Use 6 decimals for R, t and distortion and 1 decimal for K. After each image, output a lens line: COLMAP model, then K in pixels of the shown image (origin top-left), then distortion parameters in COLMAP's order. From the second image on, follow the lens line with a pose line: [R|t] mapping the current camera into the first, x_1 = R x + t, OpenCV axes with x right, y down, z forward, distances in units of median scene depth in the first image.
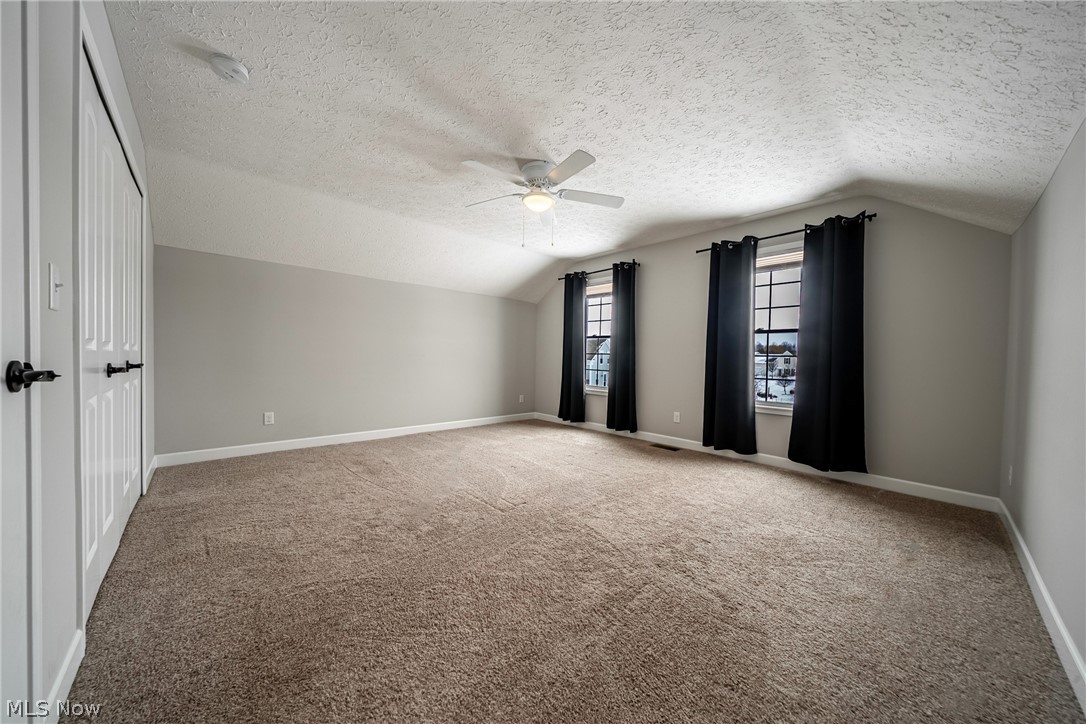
lens RADIAL K [[373.4, 0, 543.2], [0, 373.4, 361.7], [0, 0, 1]] dist [0.000491, -0.000018]
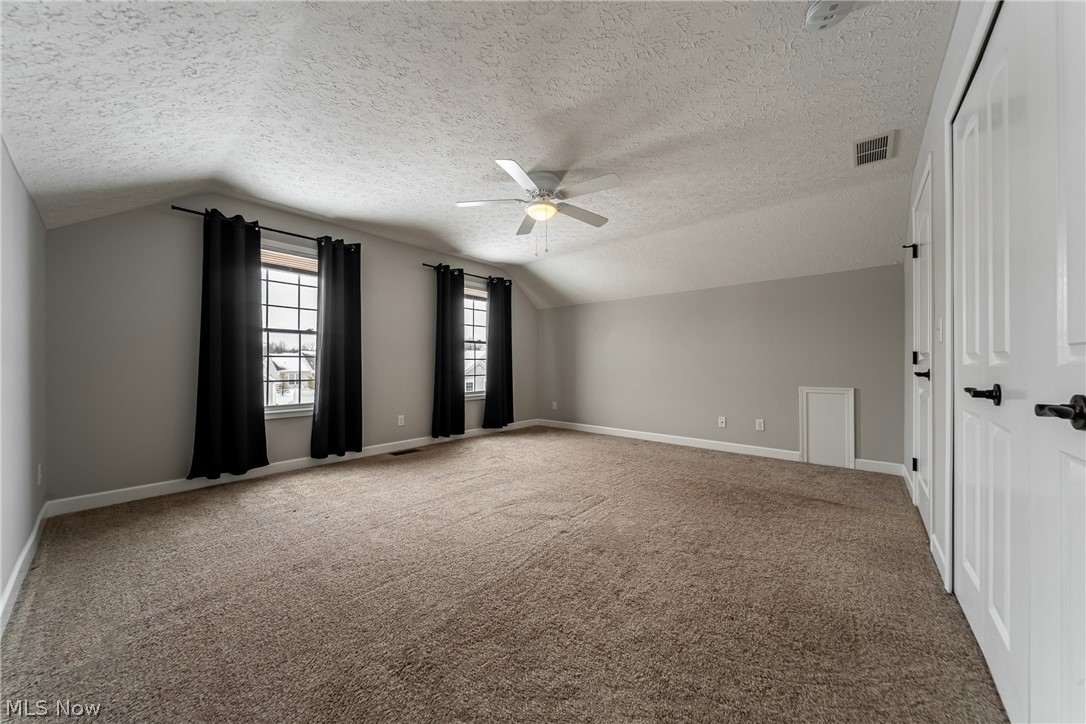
lens RADIAL K [[373.4, 0, 542.8], [0, 373.4, 362.0], [0, 0, 1]] dist [0.000491, -0.000018]
pose [[-0.113214, -0.012899, 0.993487, -0.699689], [0.006489, 0.999885, 0.013721, -0.020049], [-0.993549, 0.008000, -0.113117, 0.757796]]
